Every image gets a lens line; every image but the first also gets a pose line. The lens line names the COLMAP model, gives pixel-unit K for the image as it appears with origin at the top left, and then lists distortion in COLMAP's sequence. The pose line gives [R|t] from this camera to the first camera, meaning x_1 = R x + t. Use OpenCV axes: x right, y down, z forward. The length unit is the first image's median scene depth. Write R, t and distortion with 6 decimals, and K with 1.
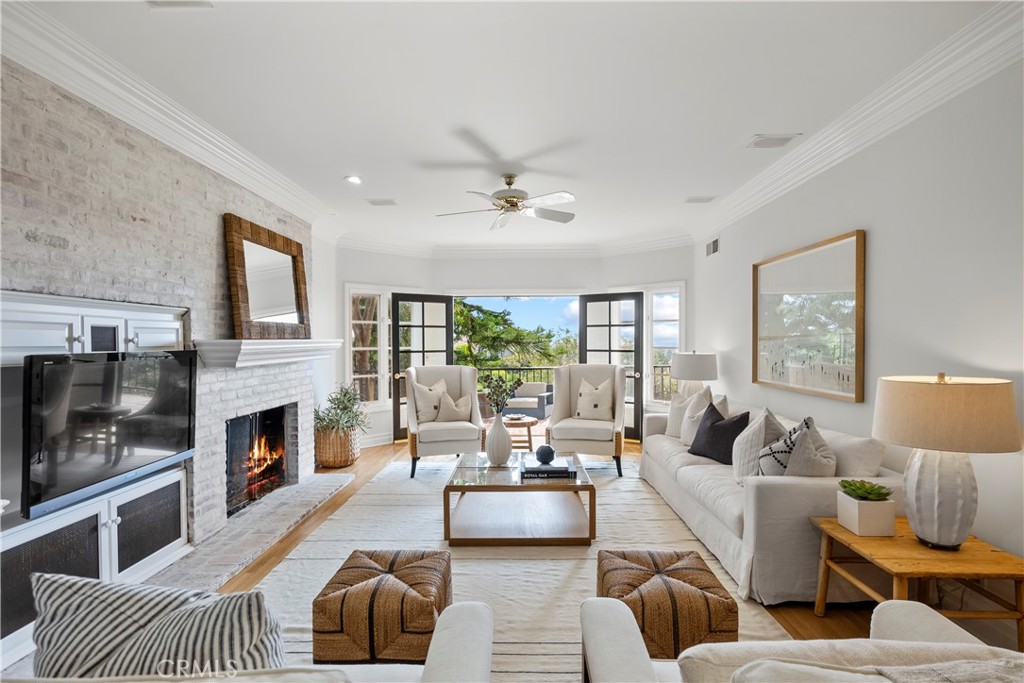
lens RADIAL K [[493.8, 0, 509.6], [0, 493.8, 346.0], [0, 0, 1]] dist [0.011085, 0.000860]
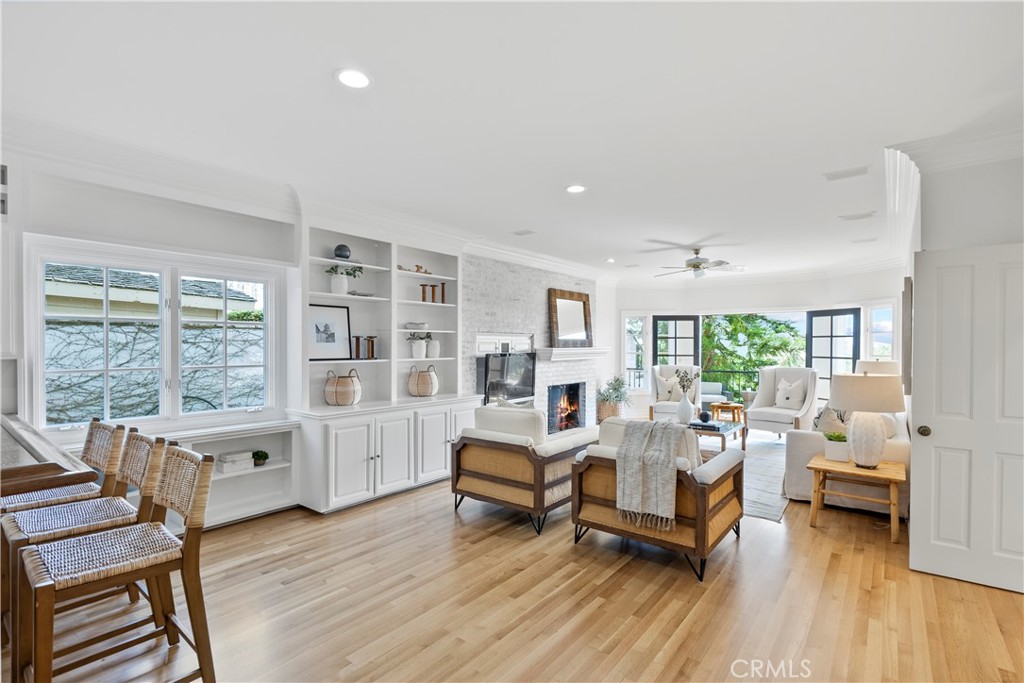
lens RADIAL K [[467.4, 0, 516.8], [0, 467.4, 347.4], [0, 0, 1]] dist [-0.003452, -0.000519]
pose [[0.801736, 0.007292, -0.597634, 0.442723], [-0.010364, 0.999945, -0.001702, -0.008721], [0.597589, 0.007559, 0.801767, -0.588498]]
